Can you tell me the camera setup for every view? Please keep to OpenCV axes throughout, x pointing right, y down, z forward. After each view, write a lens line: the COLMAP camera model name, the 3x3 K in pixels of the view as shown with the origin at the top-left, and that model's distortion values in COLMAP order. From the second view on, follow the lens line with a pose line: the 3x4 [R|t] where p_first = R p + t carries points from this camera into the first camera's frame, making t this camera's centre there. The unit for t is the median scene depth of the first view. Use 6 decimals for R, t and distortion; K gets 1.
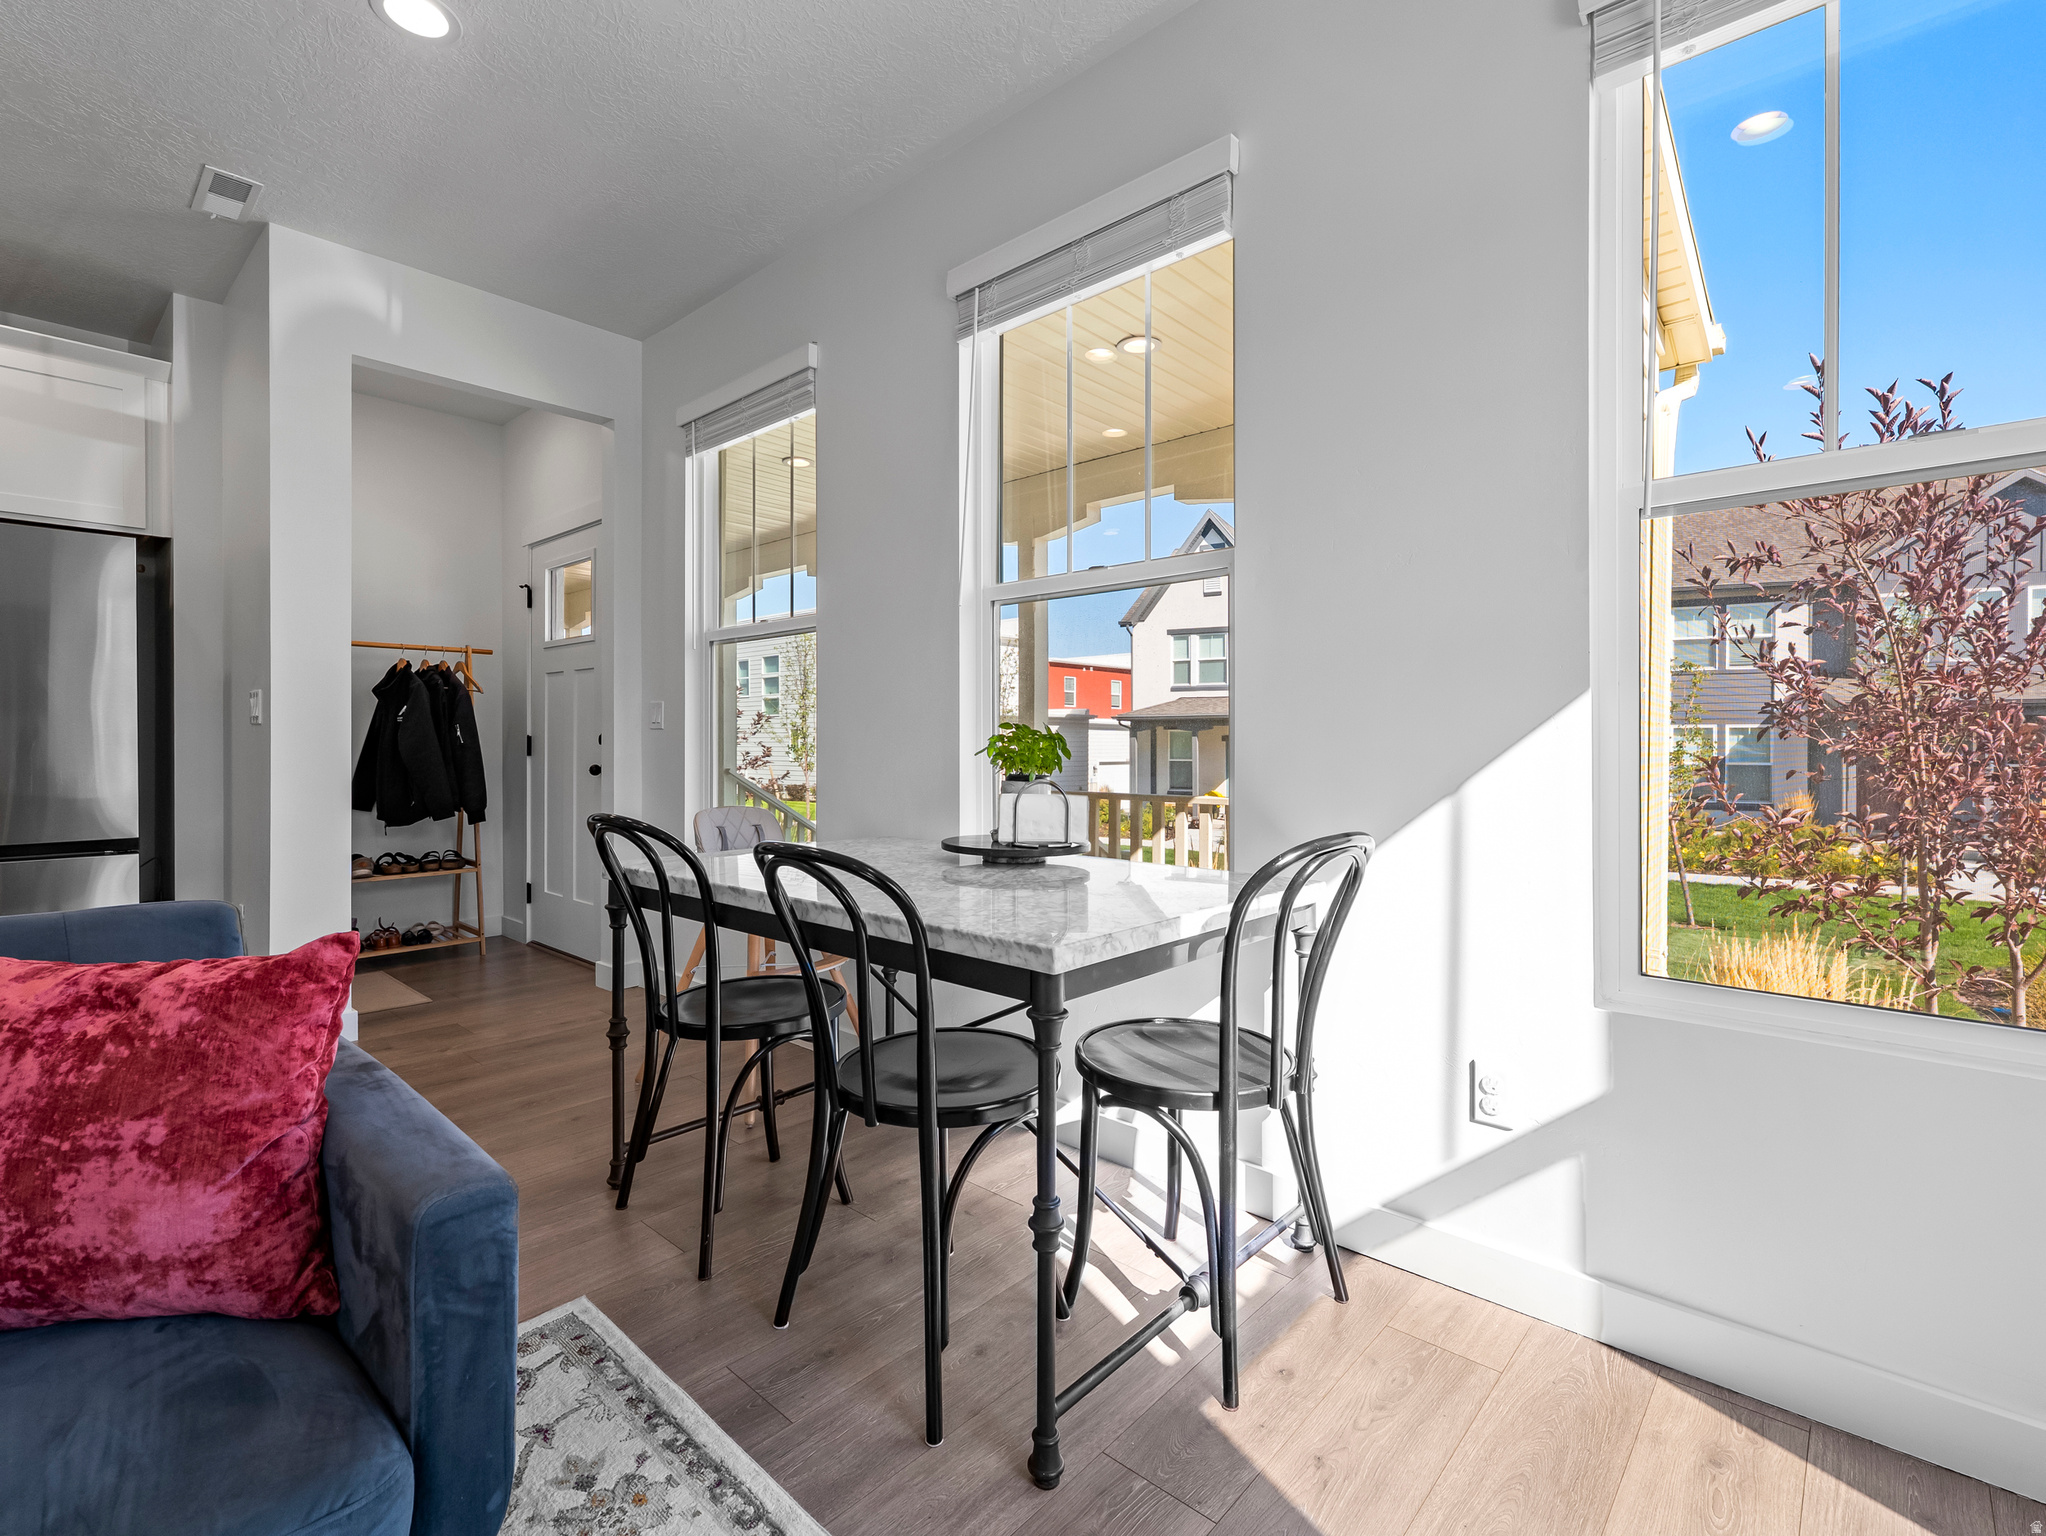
lens RADIAL K [[951.6, 0, 1013.3], [0, 951.6, 736.4], [0, 0, 1]] dist [-0.001080, 0.004072]
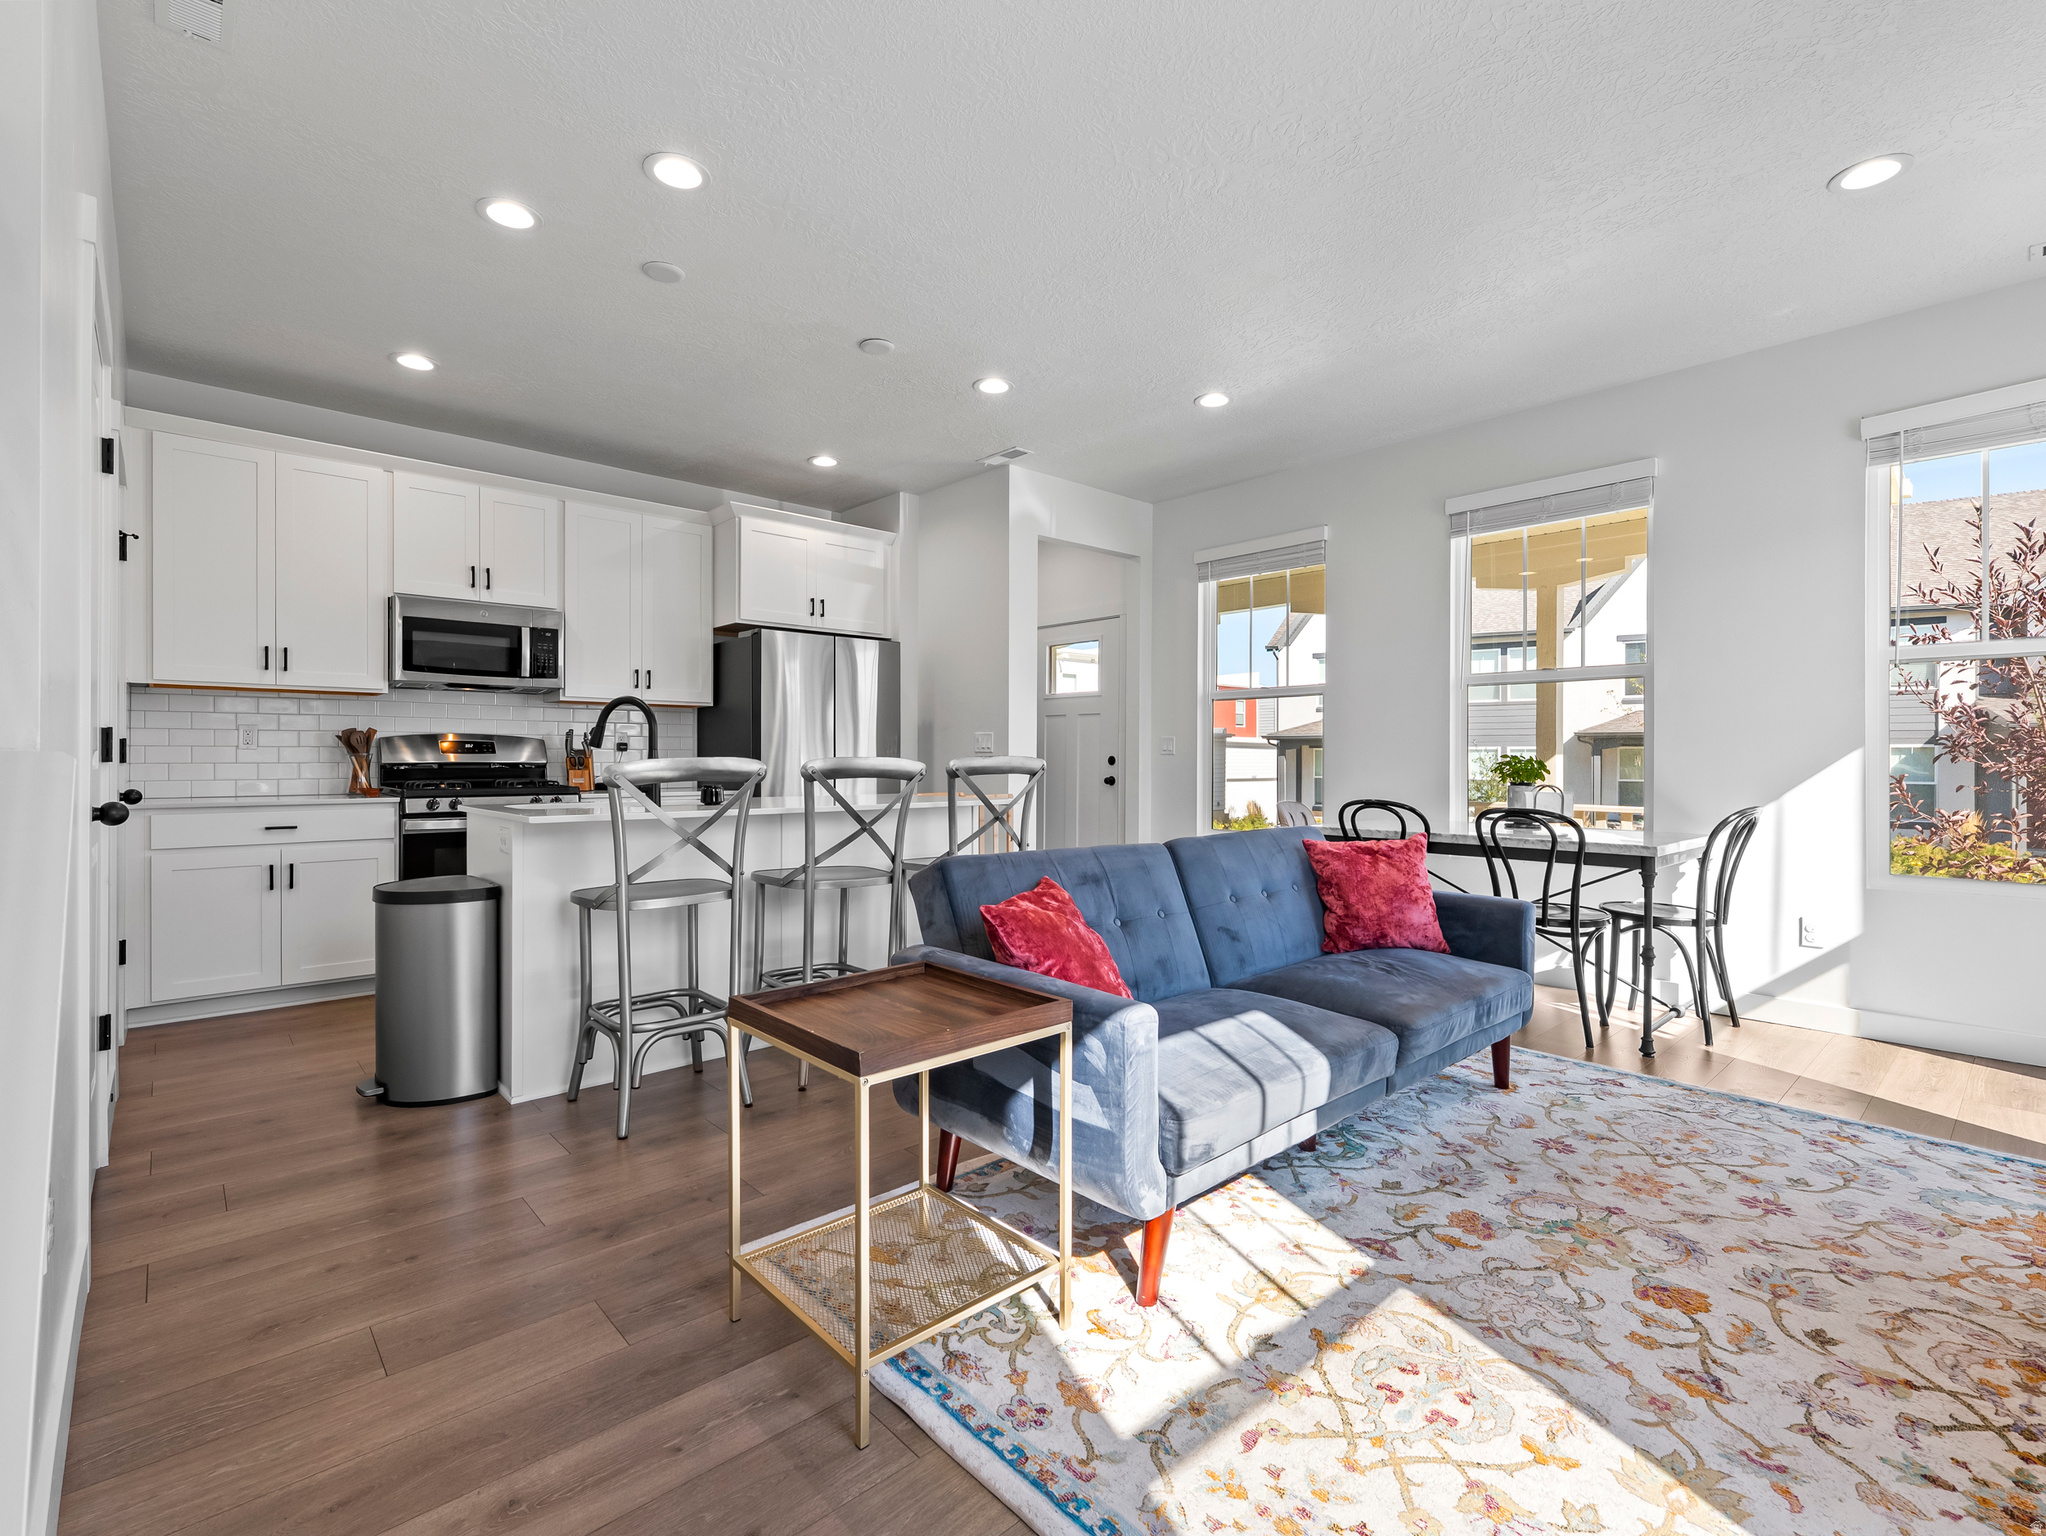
lens RADIAL K [[944.0, 0, 1026.4], [0, 944.0, 742.7], [0, 0, 1]] dist [-0.001679, 0.000219]
pose [[0.995664, -0.000166, -0.093026, -0.509345], [-0.000909, 0.999933, -0.011514, -0.010108], [0.093022, 0.011549, 0.995597, -0.612752]]
